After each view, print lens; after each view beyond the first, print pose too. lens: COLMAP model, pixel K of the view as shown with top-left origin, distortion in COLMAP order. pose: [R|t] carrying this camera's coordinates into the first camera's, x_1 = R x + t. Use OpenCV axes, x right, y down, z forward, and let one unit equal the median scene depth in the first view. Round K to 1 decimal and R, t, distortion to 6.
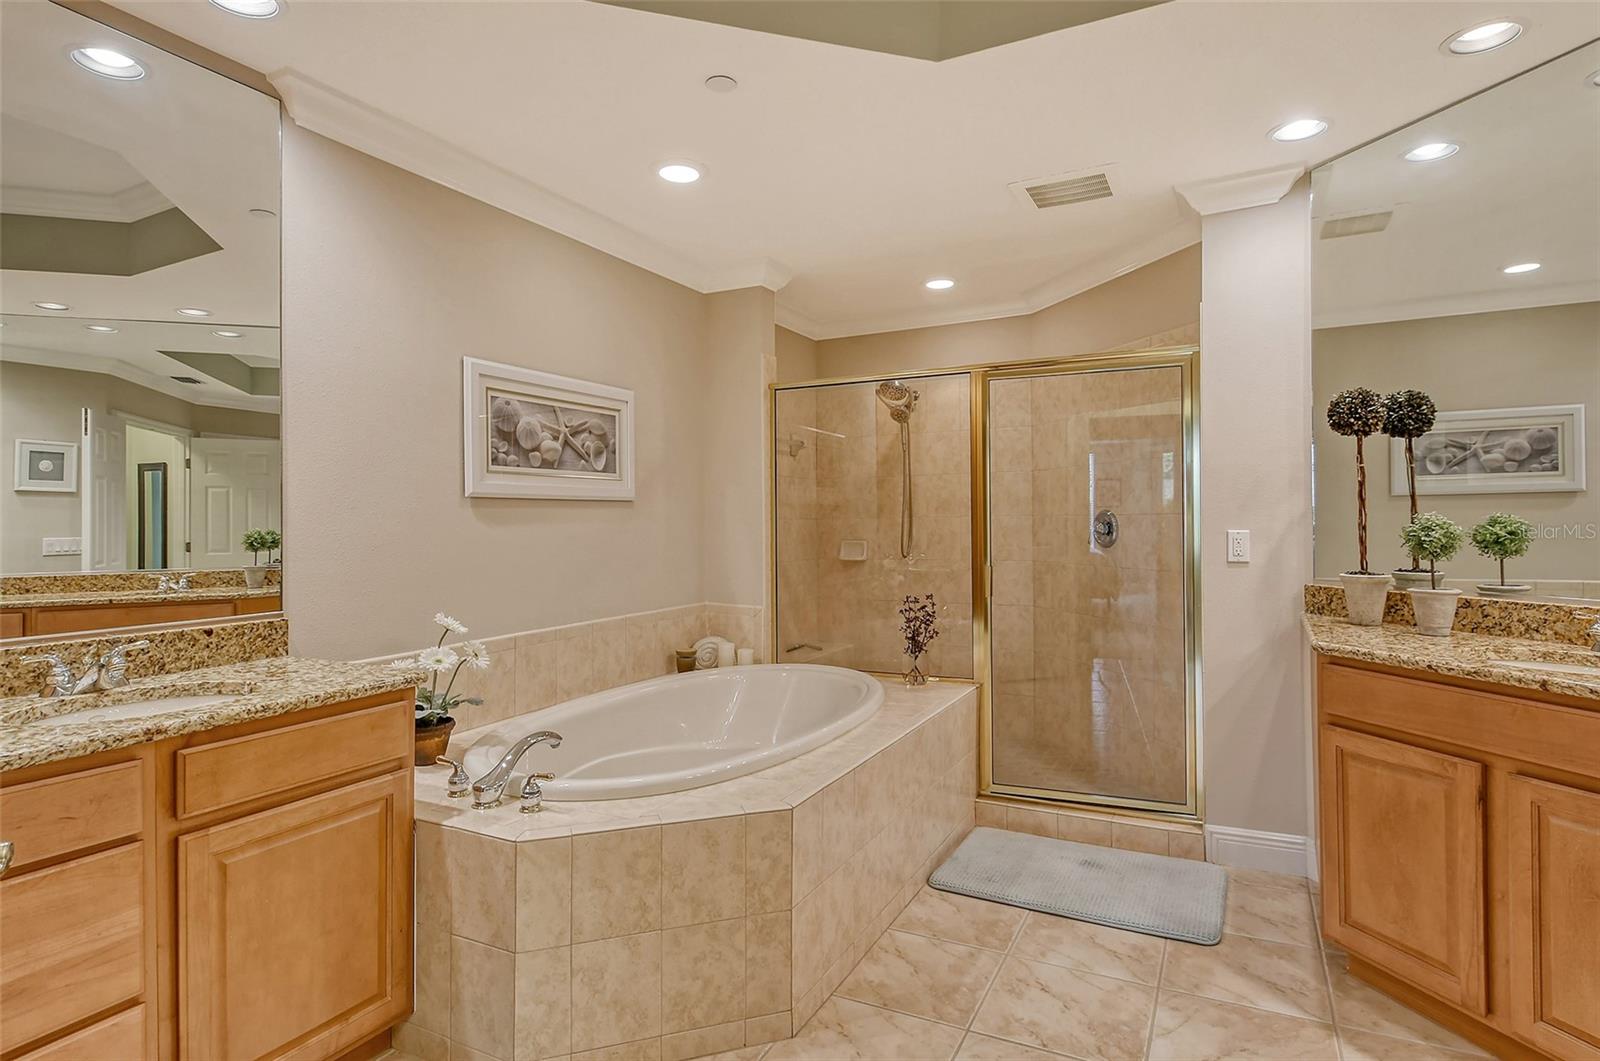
lens RADIAL K [[858.1, 0, 802.0], [0, 858.1, 520.4], [0, 0, 1]] dist [0.036084, -0.029822]
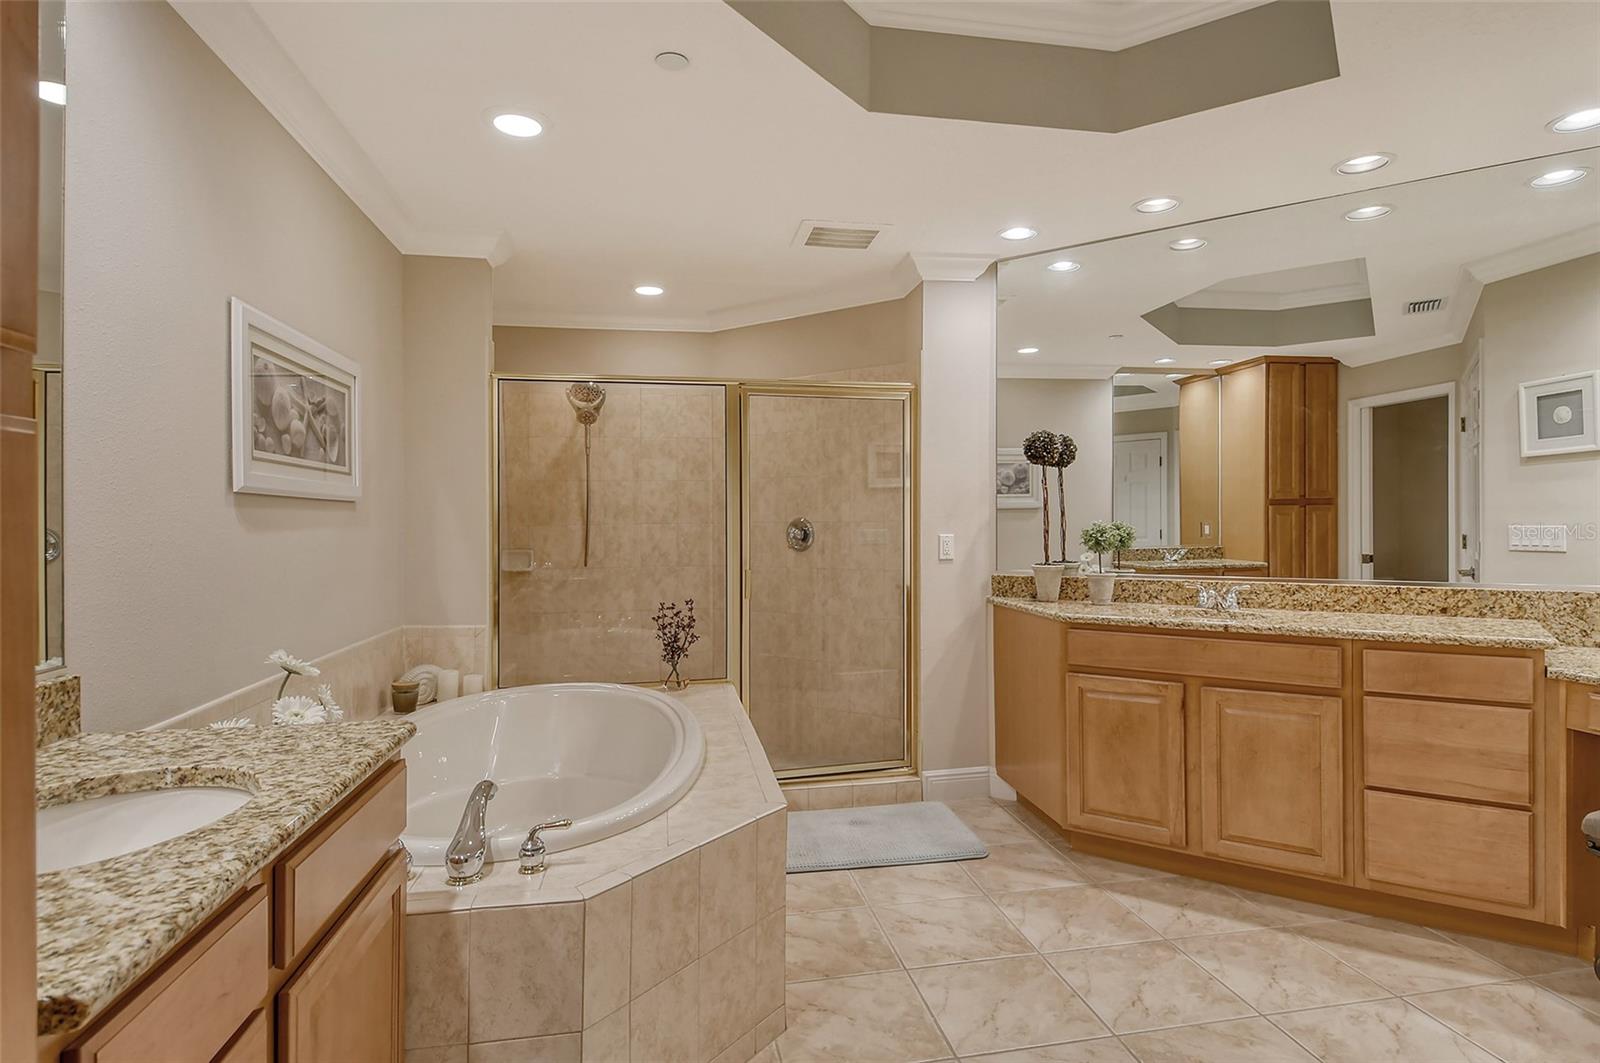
lens RADIAL K [[864.0, 0, 826.9], [0, 864.0, 534.7], [0, 0, 1]] dist [0.032023, -0.027125]
pose [[0.786544, -0.004405, 0.617519, -0.425481], [0.001417, 0.999985, 0.005328, 0.004873], [-0.617533, -0.003316, 0.786538, 0.114182]]
